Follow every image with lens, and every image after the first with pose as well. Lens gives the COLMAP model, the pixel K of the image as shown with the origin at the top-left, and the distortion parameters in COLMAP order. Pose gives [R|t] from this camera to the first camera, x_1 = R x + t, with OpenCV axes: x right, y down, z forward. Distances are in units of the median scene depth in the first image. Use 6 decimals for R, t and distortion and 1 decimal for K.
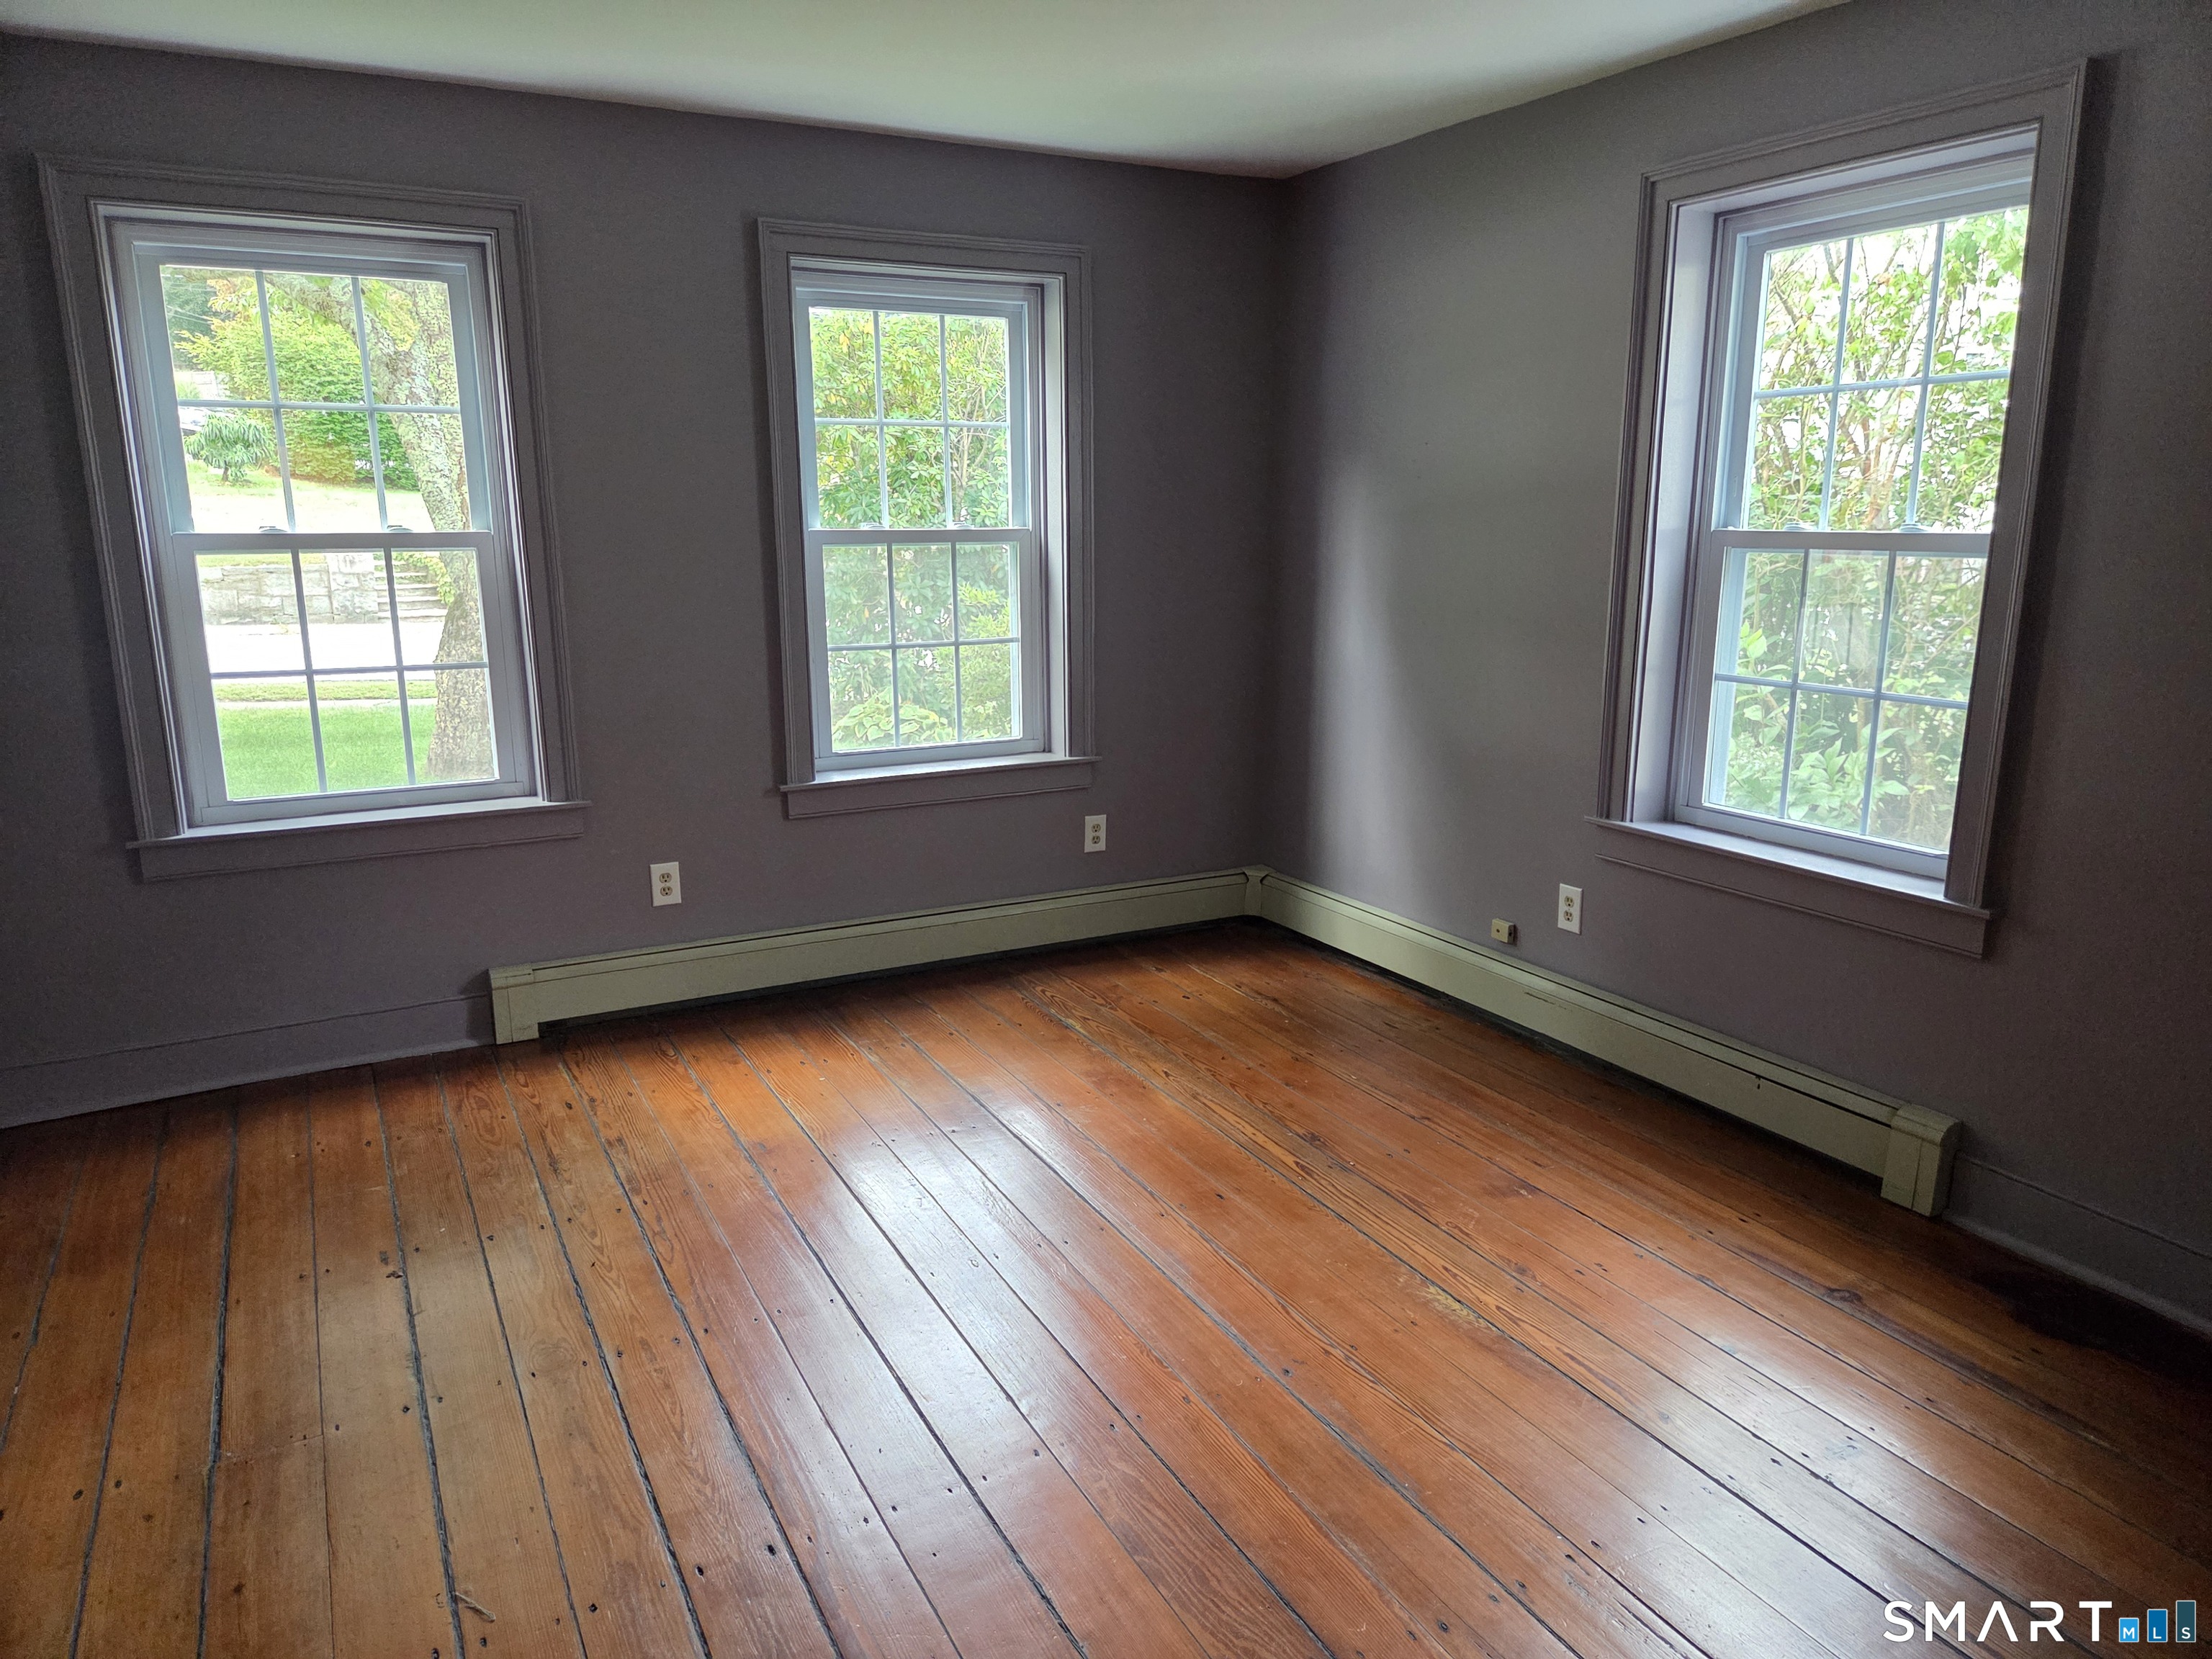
lens RADIAL K [[1494.9, 0, 1121.0], [0, 1494.9, 835.2], [0, 0, 1]] dist [0.039509, -0.020217]
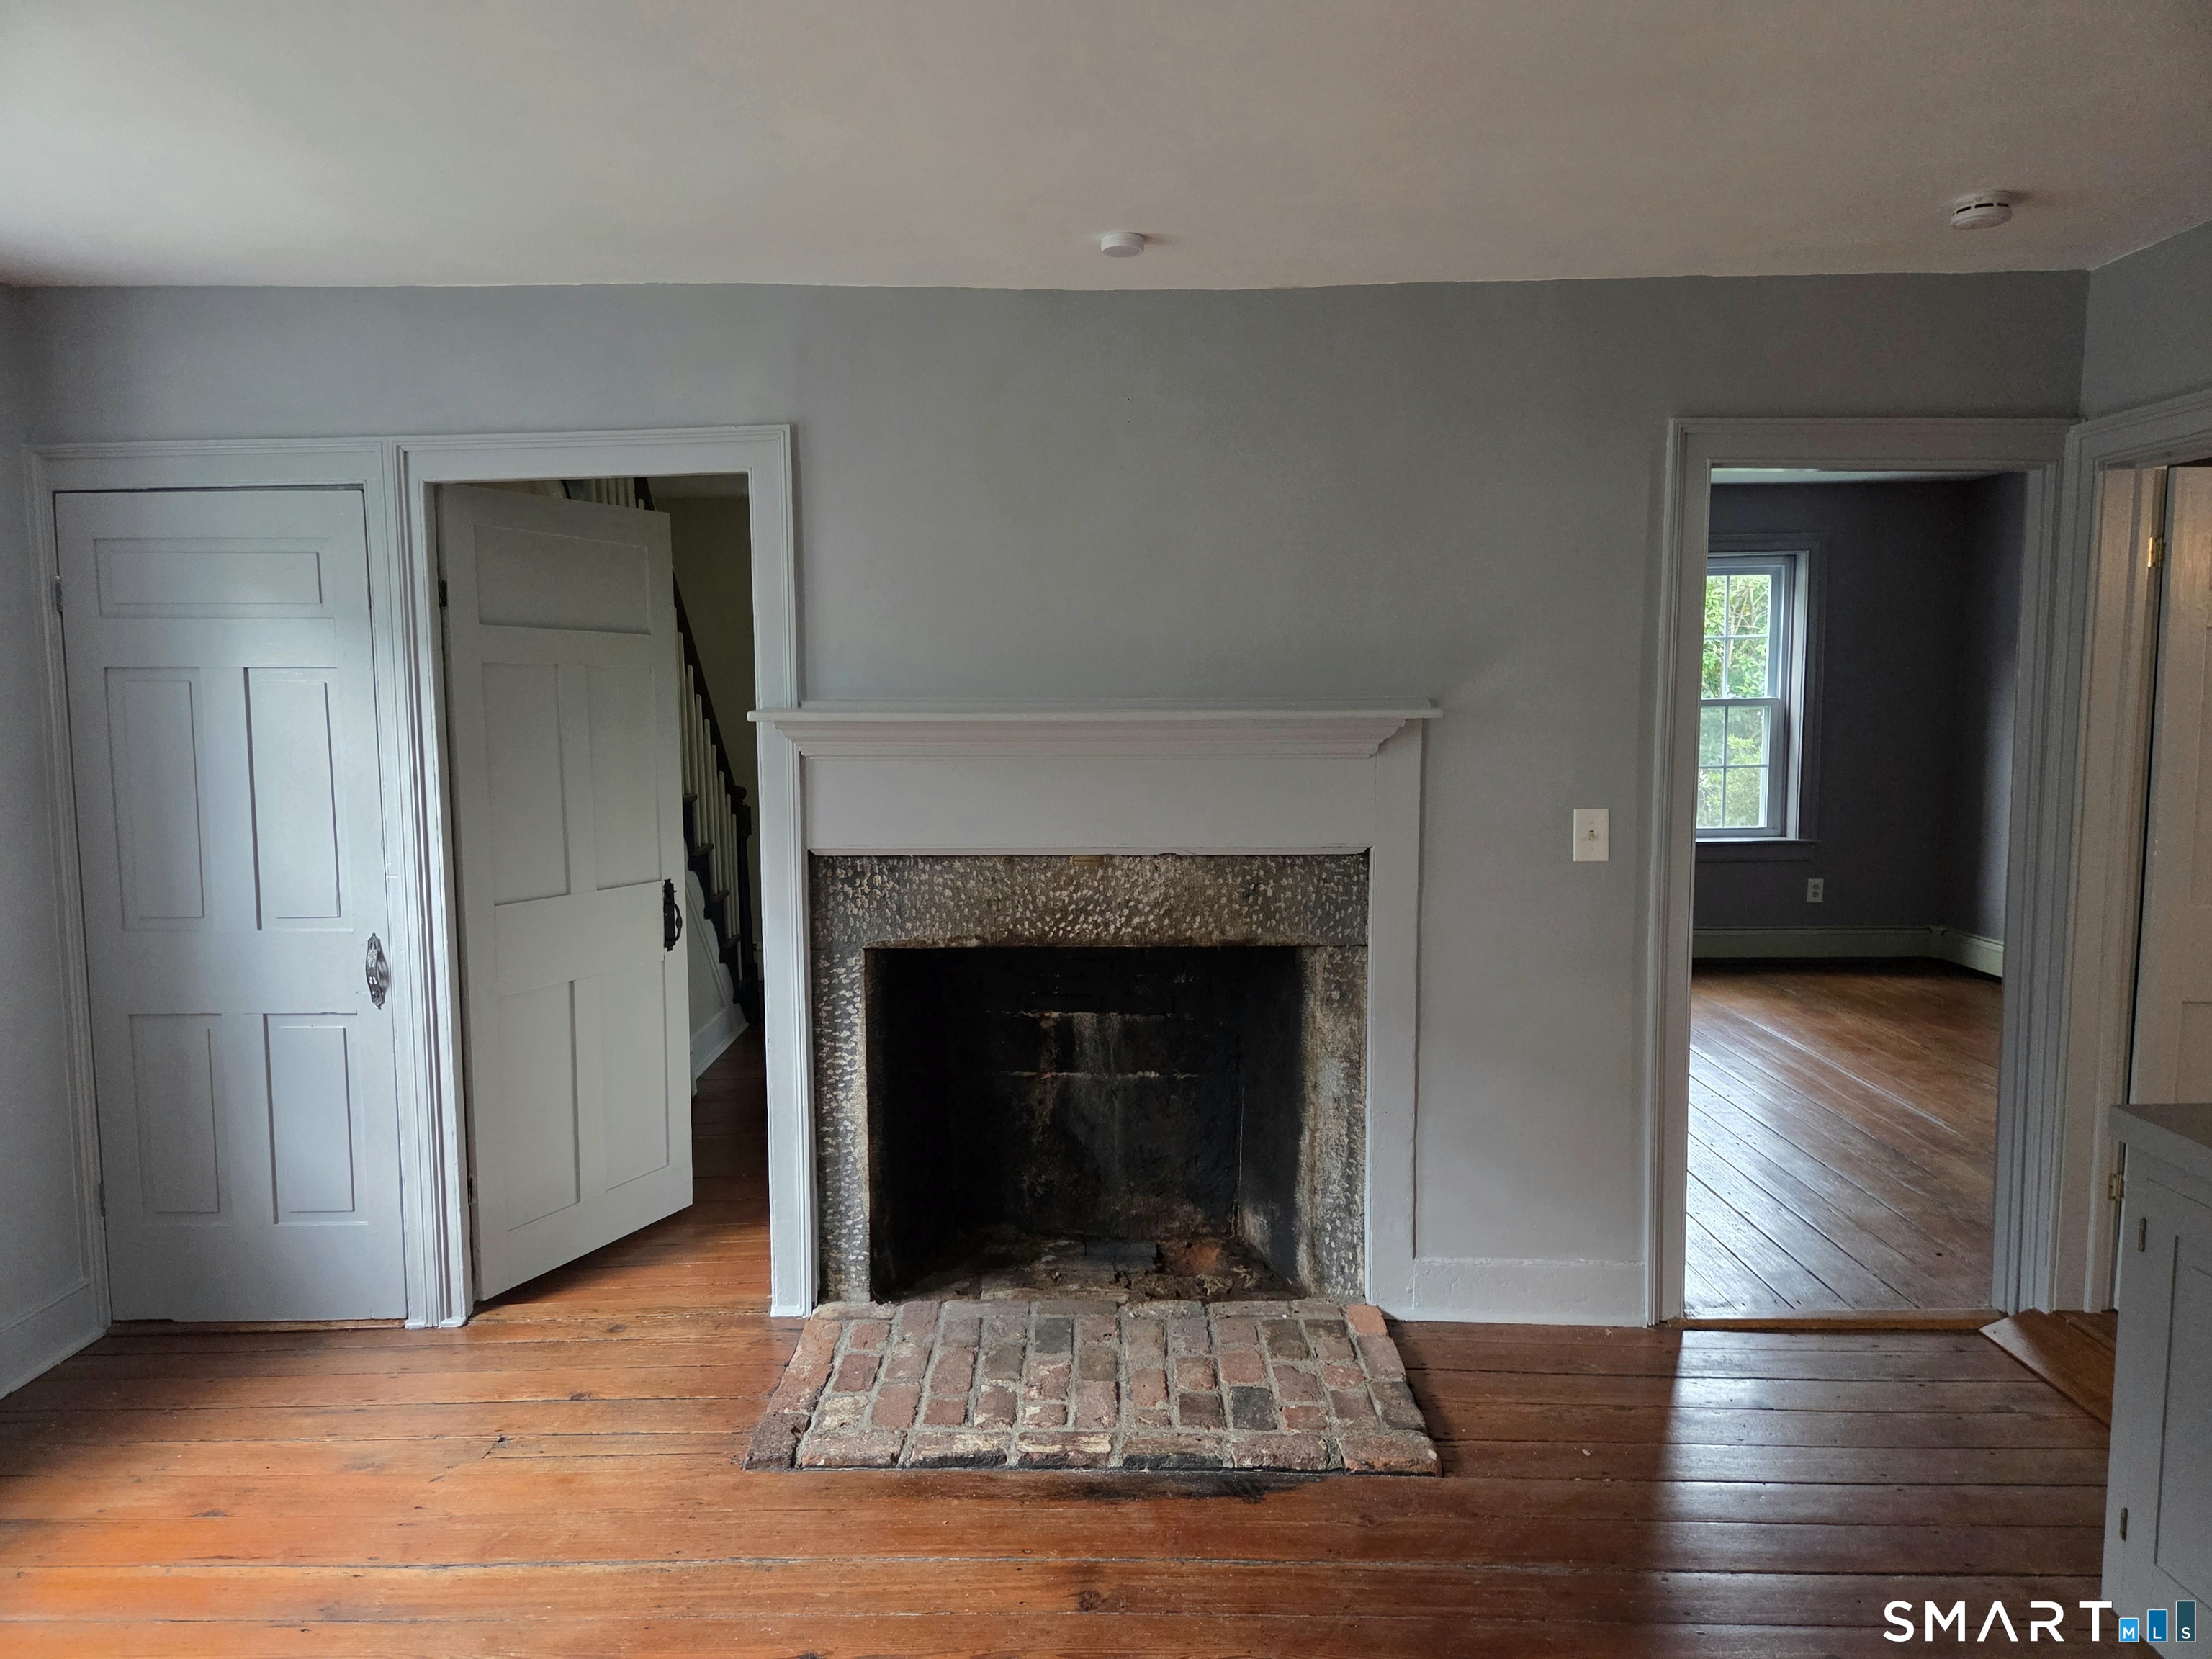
lens RADIAL K [[1494.9, 0, 1085.4], [0, 1494.9, 832.2], [0, 0, 1]] dist [0.039509, -0.020217]
pose [[0.878156, 0.039515, -0.476740, 0.060676], [-0.095929, 0.990885, -0.094571, 0.158137], [0.468658, 0.128781, 0.873942, -0.725790]]
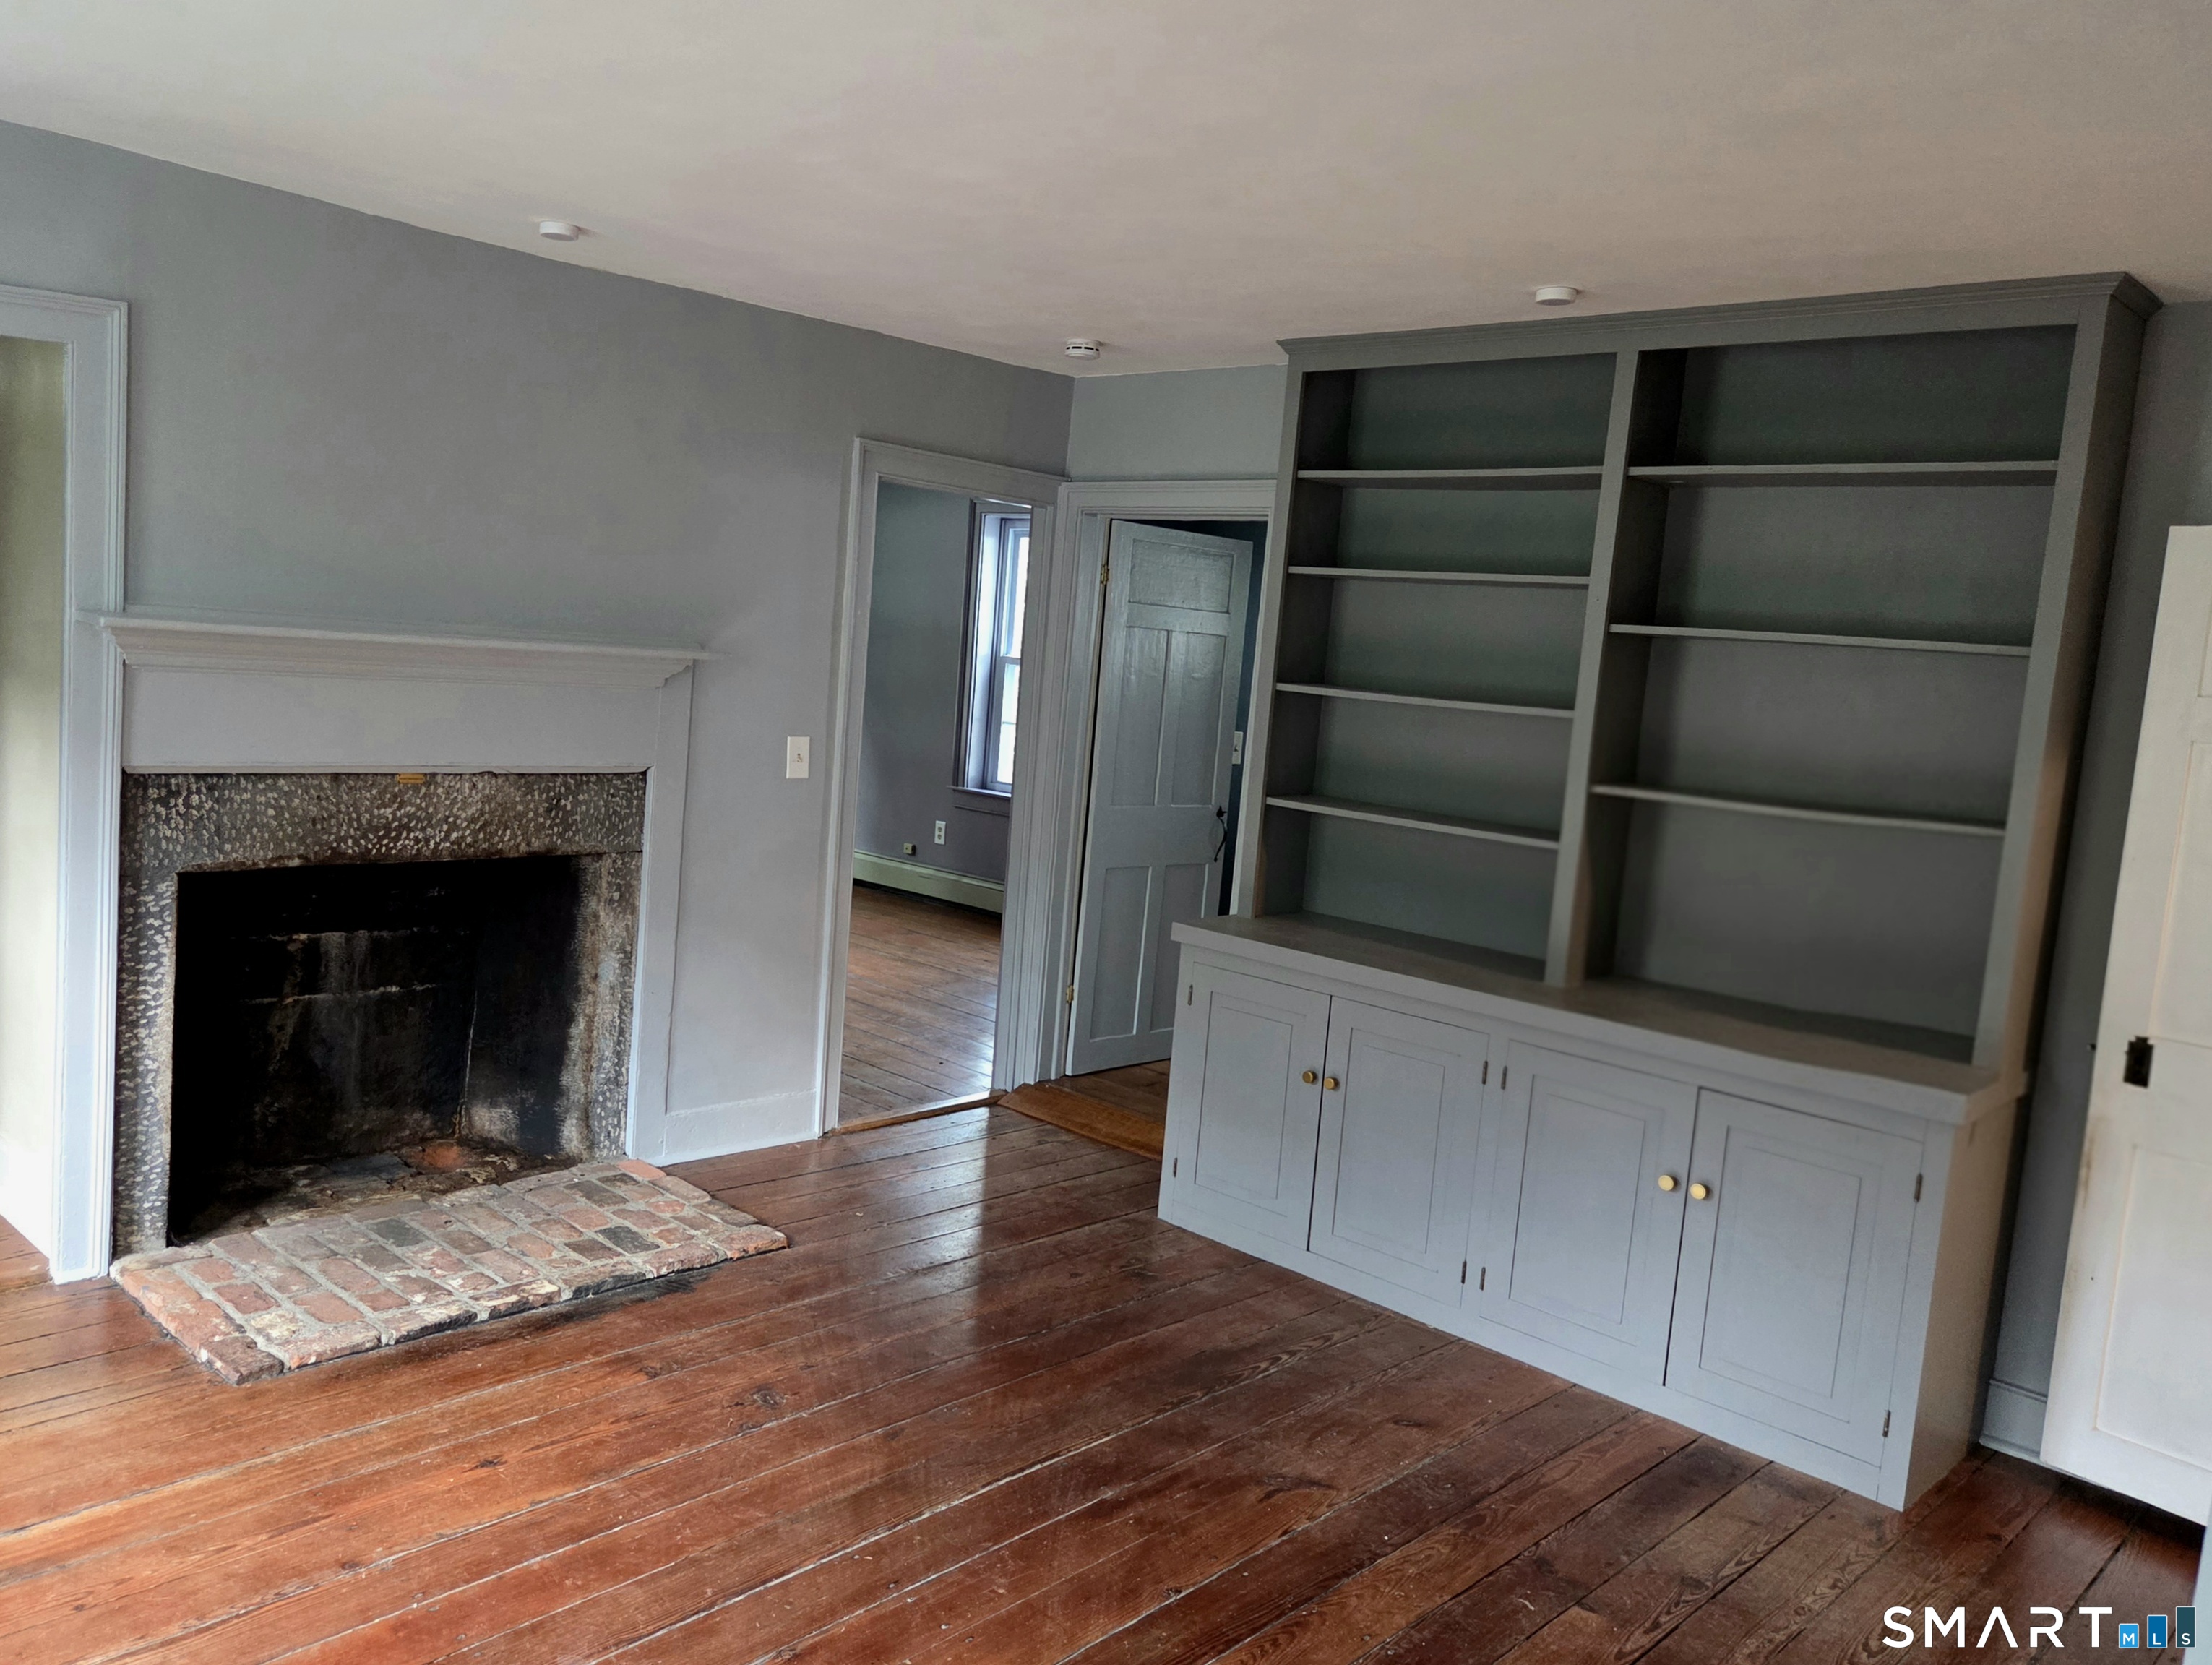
lens RADIAL K [[1664.9, 0, 1102.8], [0, 1664.9, 831.9], [0, 0, 1]] dist [0.012214, -0.004957]
pose [[0.941649, 0.035379, 0.334731, -0.200765], [-0.005870, 0.996036, -0.088761, 0.196789], [-0.336545, 0.081617, 0.938124, -0.958212]]
